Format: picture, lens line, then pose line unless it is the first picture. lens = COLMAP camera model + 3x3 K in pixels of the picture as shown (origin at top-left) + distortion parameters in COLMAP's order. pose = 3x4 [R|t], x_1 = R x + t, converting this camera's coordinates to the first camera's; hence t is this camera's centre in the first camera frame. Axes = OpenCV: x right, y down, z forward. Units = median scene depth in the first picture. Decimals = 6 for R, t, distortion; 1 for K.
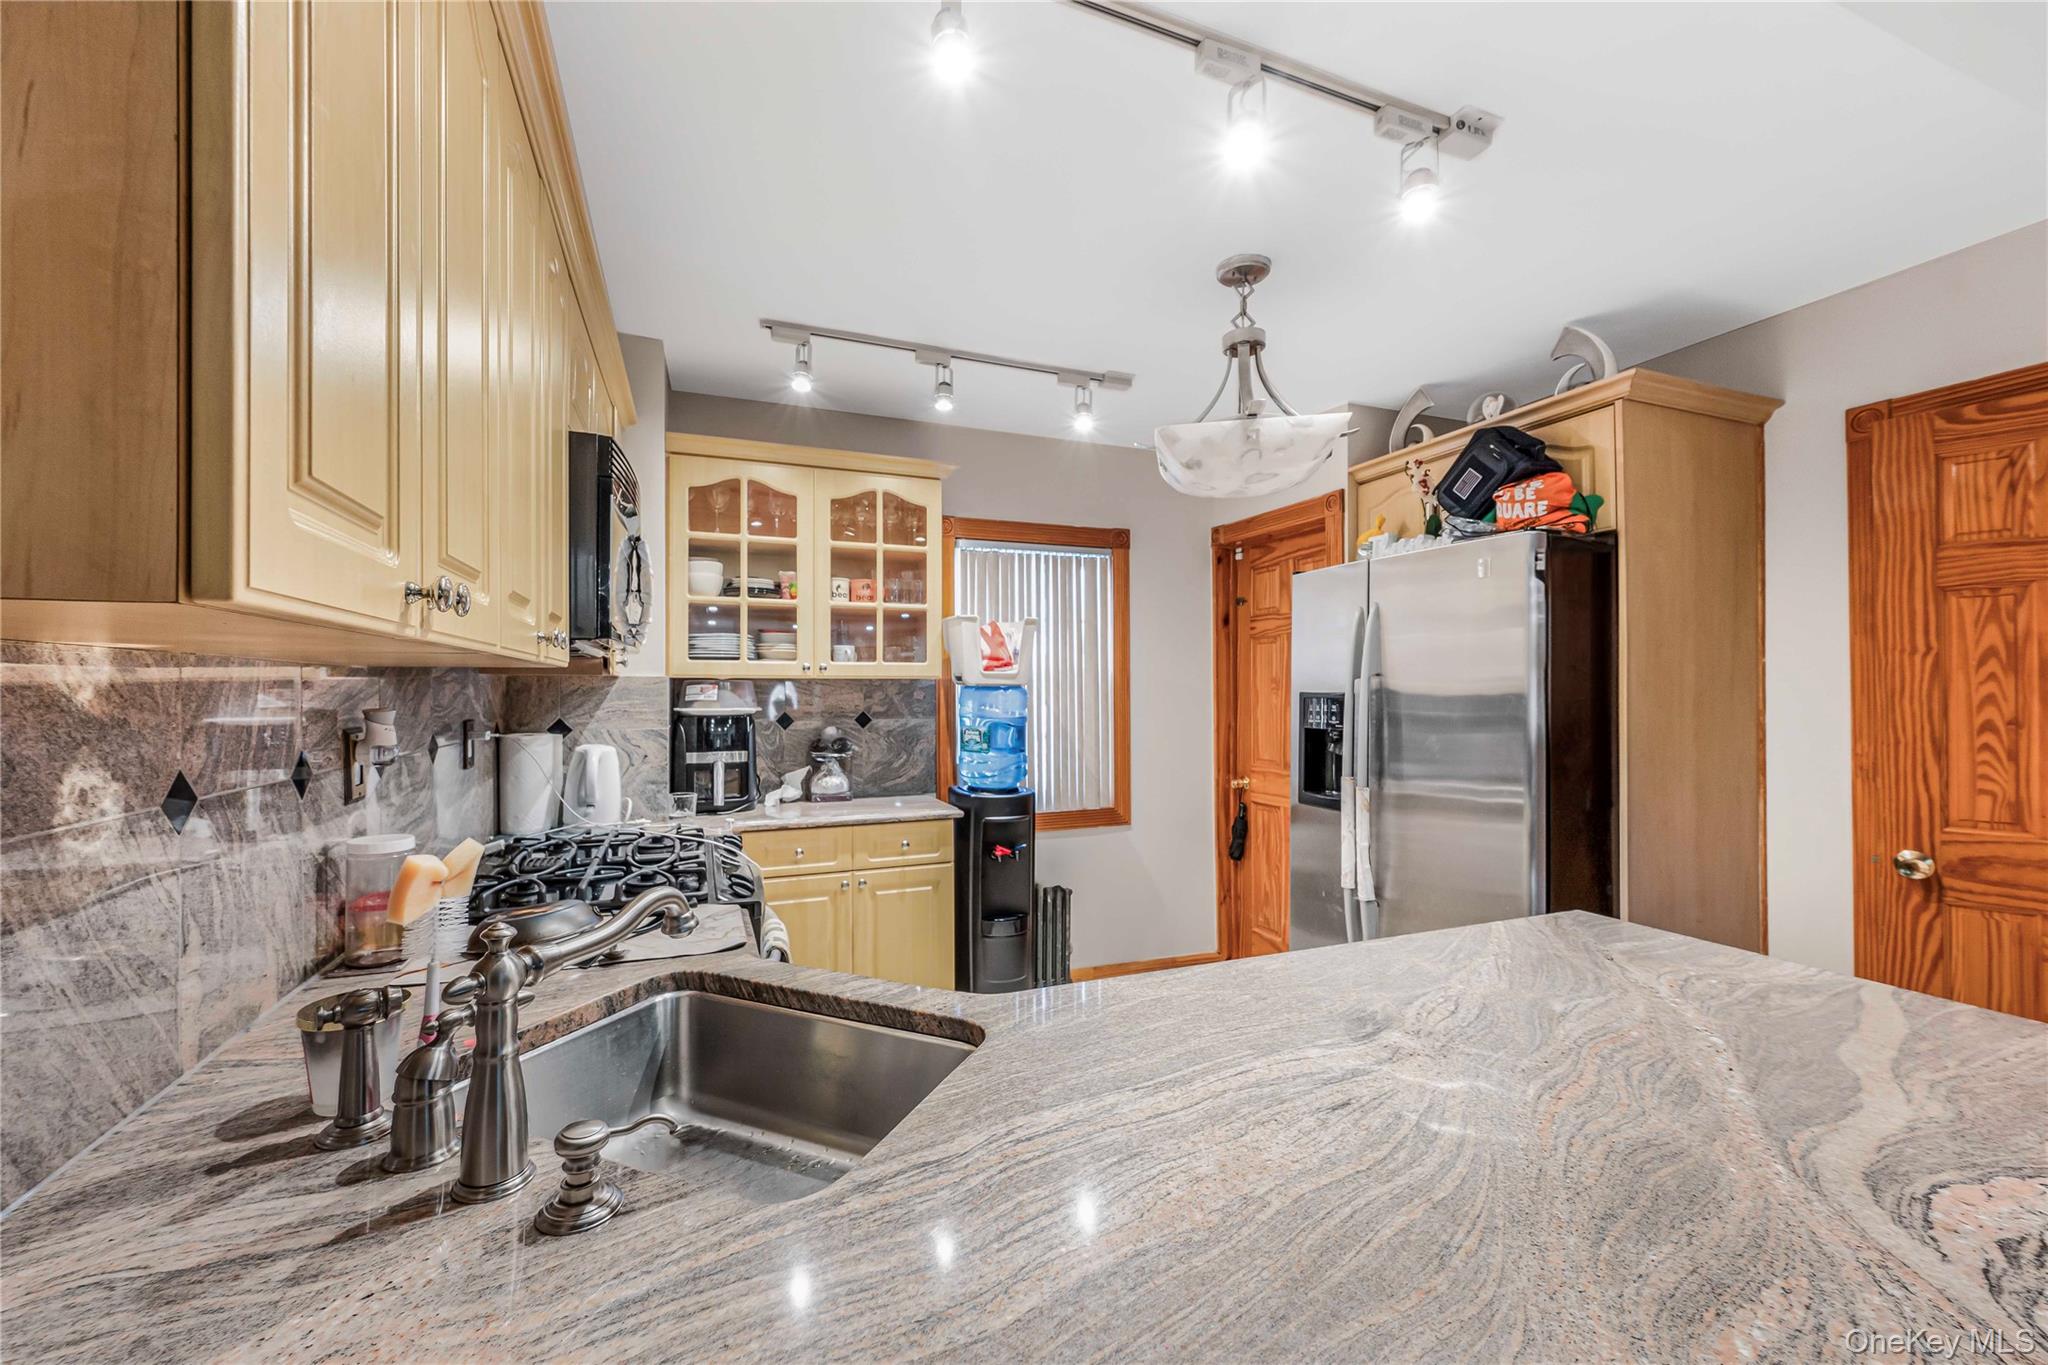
lens RADIAL K [[818.6, 0, 1019.4], [0, 818.6, 681.6], [0, 0, 1]] dist [0.010070, 0.000119]
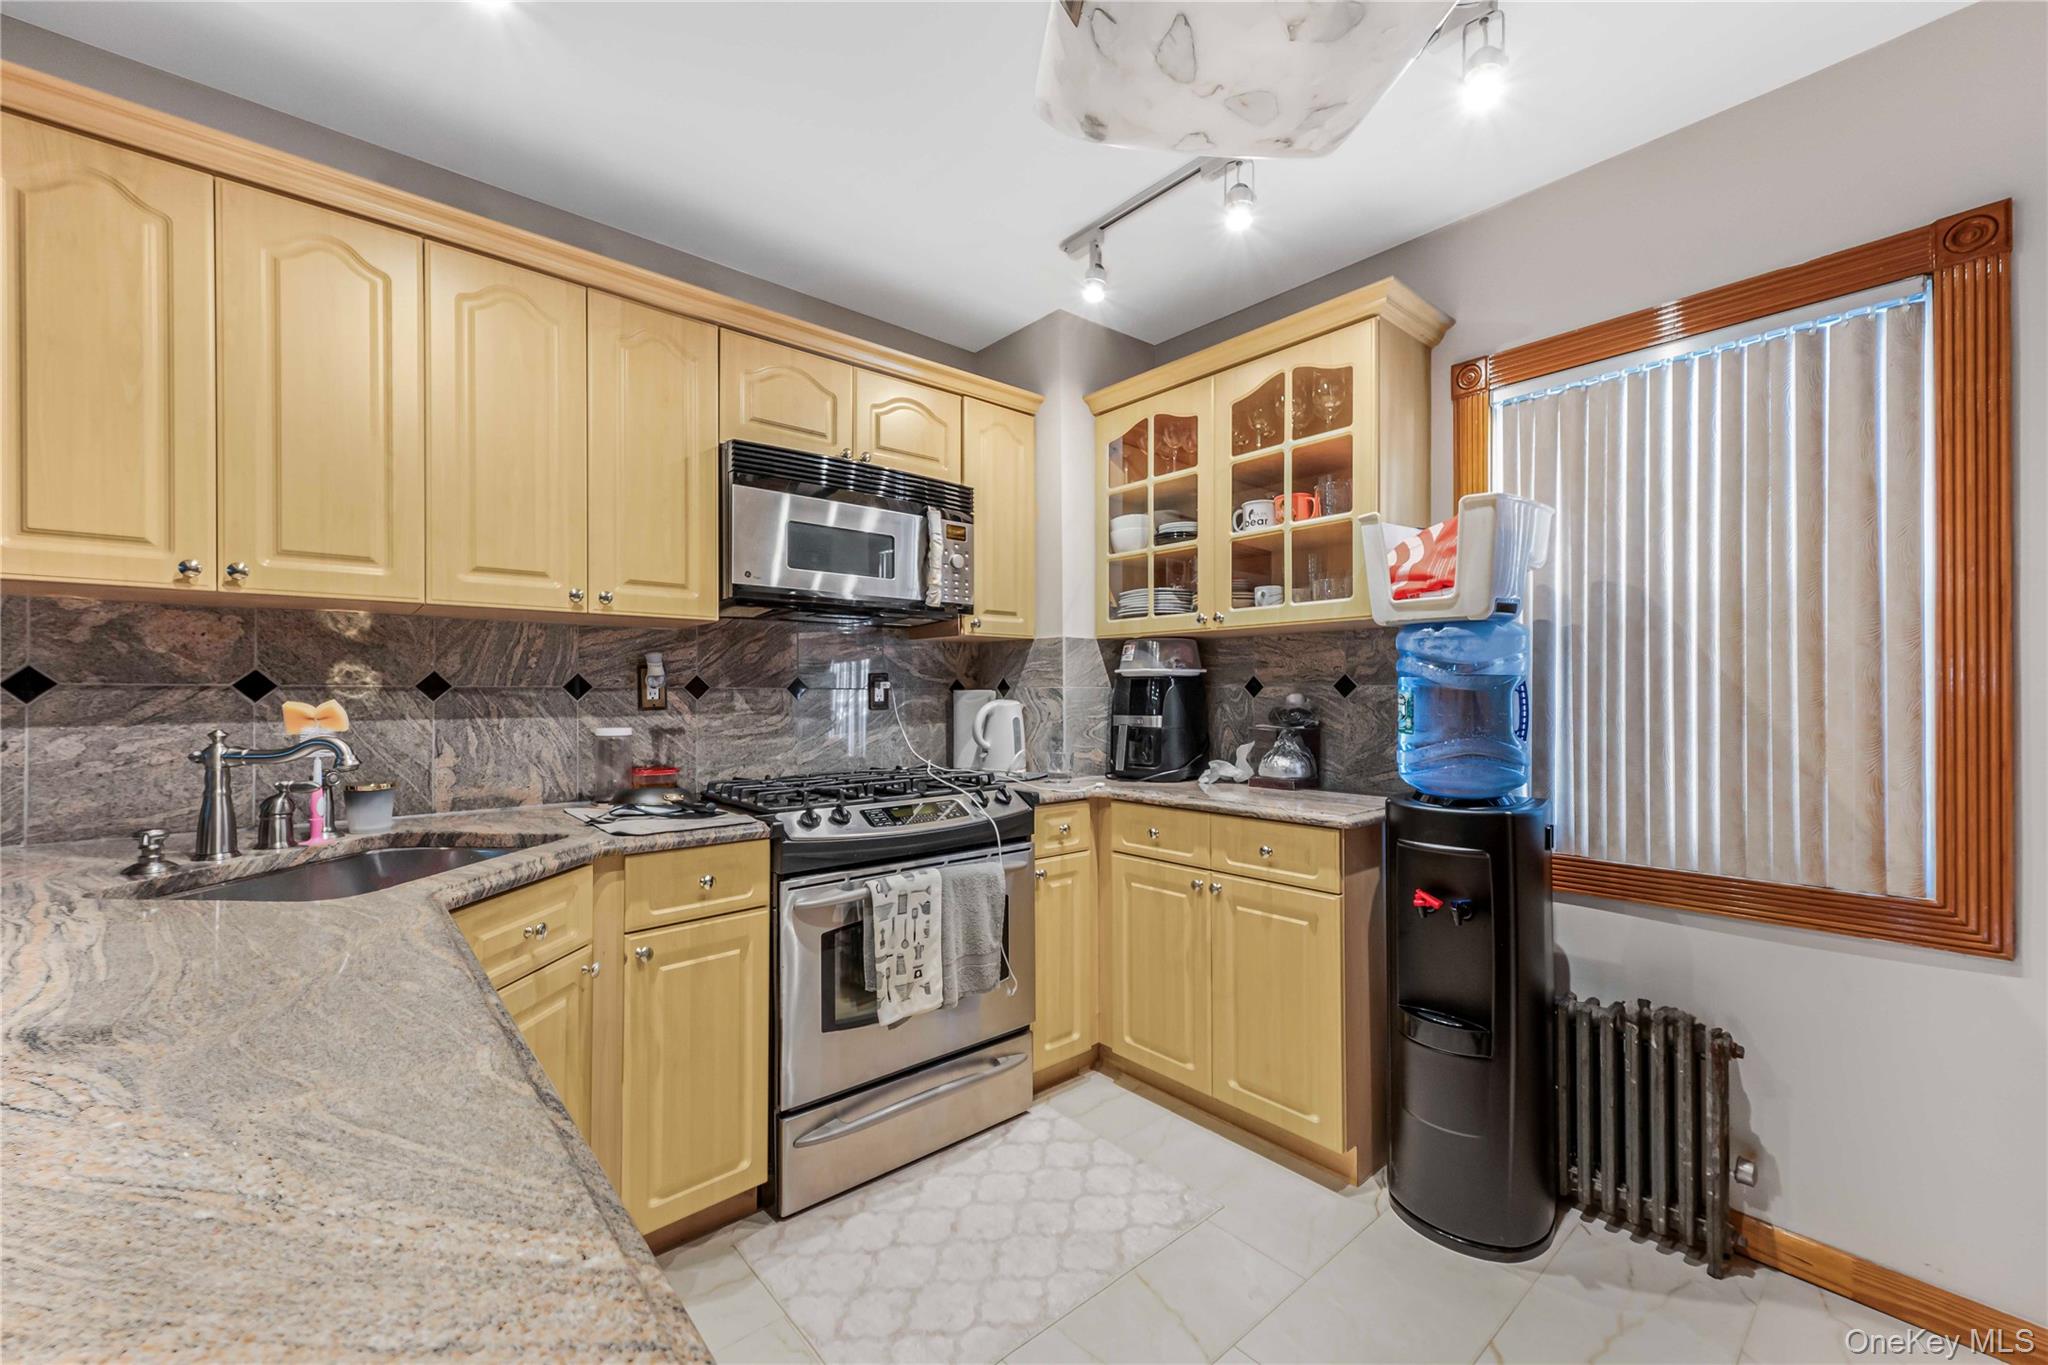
lens RADIAL K [[818.6, 0, 1009.0], [0, 818.6, 691.6], [0, 0, 1]] dist [0.010070, 0.000119]
pose [[0.309612, -0.003242, -0.950858, 0.451784], [0.010474, 0.999945, 0.000002, 0.053061], [0.950805, -0.009960, 0.309628, 0.530756]]
